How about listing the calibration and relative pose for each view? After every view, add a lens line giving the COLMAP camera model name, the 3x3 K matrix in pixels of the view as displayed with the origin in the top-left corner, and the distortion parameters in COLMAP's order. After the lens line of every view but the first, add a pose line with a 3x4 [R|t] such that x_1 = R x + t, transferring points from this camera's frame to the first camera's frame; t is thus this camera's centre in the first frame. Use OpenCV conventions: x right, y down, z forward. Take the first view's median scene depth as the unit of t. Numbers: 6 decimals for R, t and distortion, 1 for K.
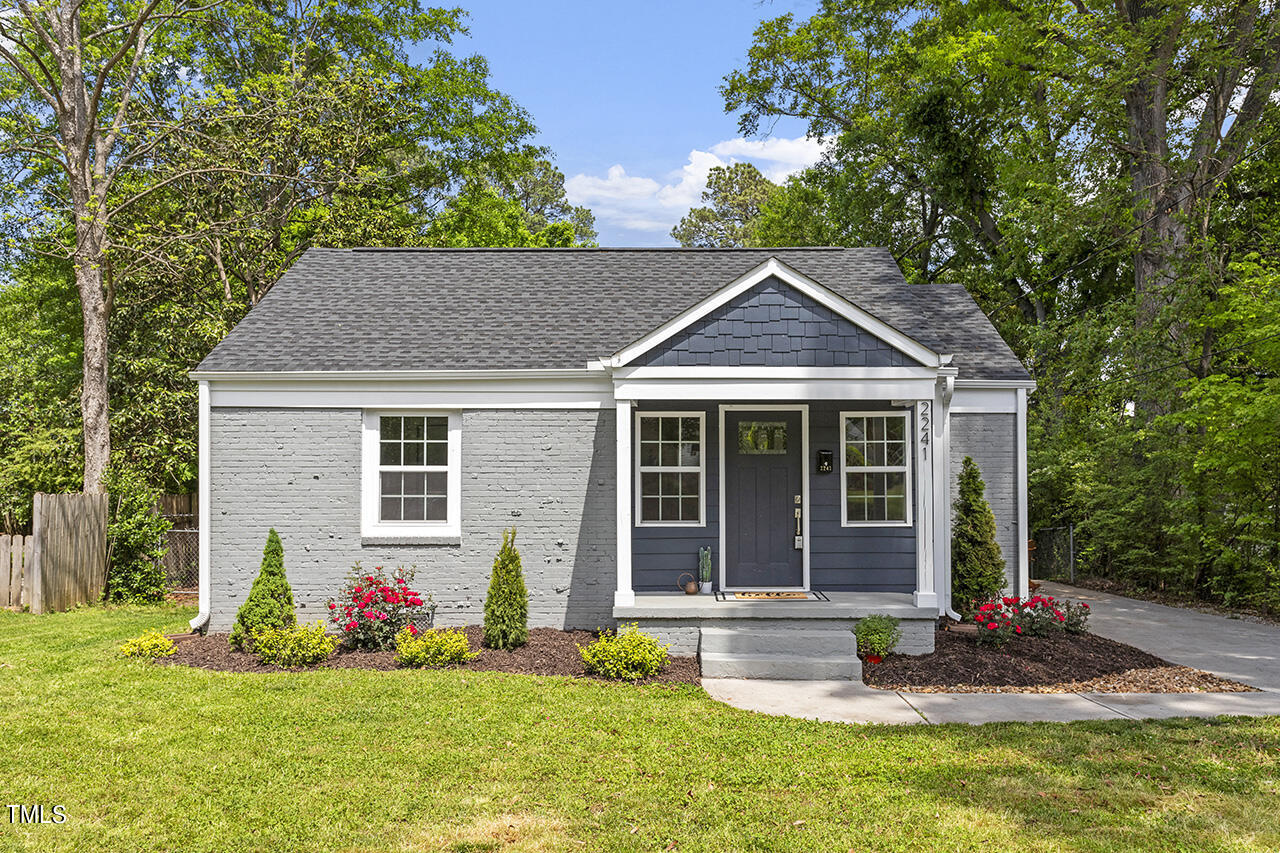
lens RADIAL K [[1040.0, 0, 644.6], [0, 1040.0, 430.8], [0, 0, 1]] dist [0.012217, 0.001304]
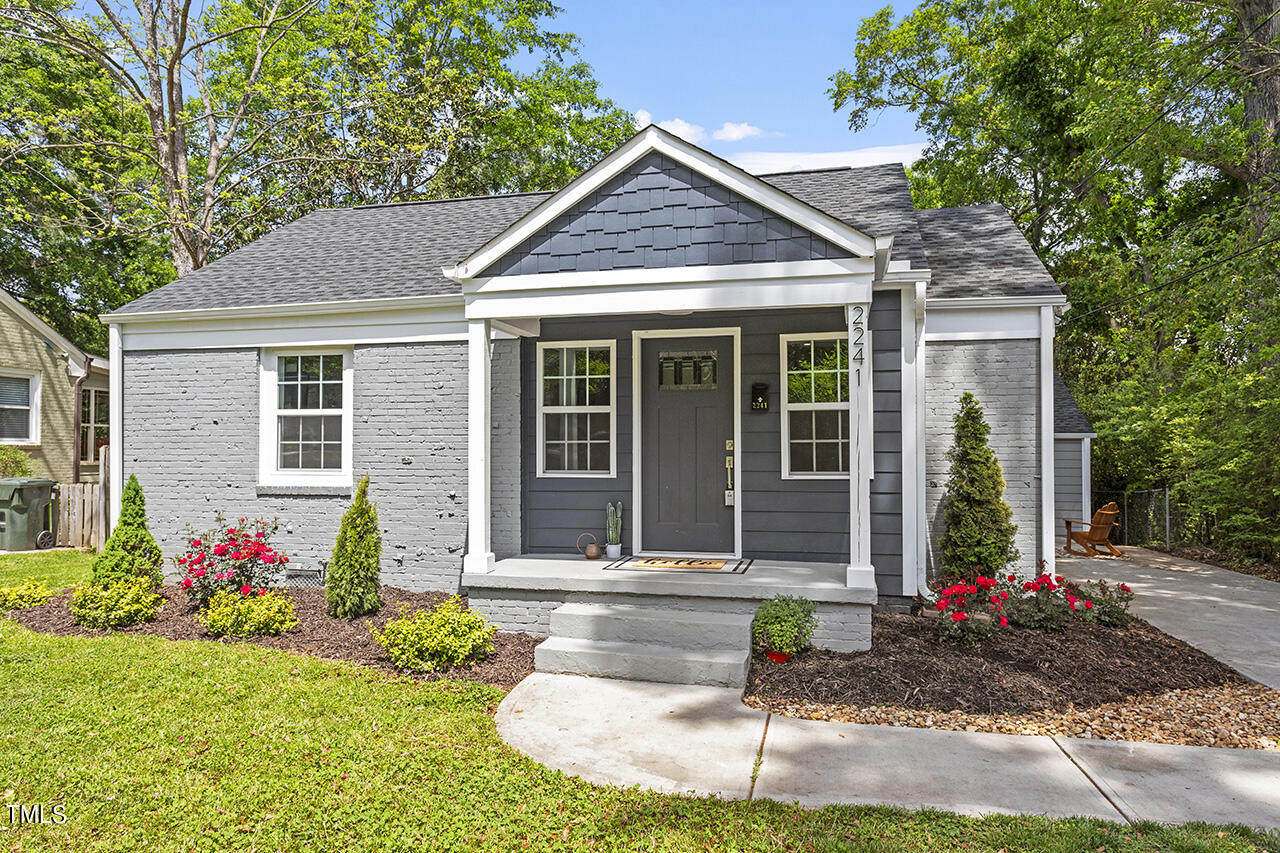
lens RADIAL K [[817.4, 0, 640.0], [0, 817.4, 426.5], [0, 0, 1]] dist [-0.001148, 0.001868]
pose [[0.973613, -0.007162, -0.228091, 0.226044], [0.010435, 0.999859, 0.013144, 0.042630], [0.227965, -0.015177, 0.973551, 0.367233]]
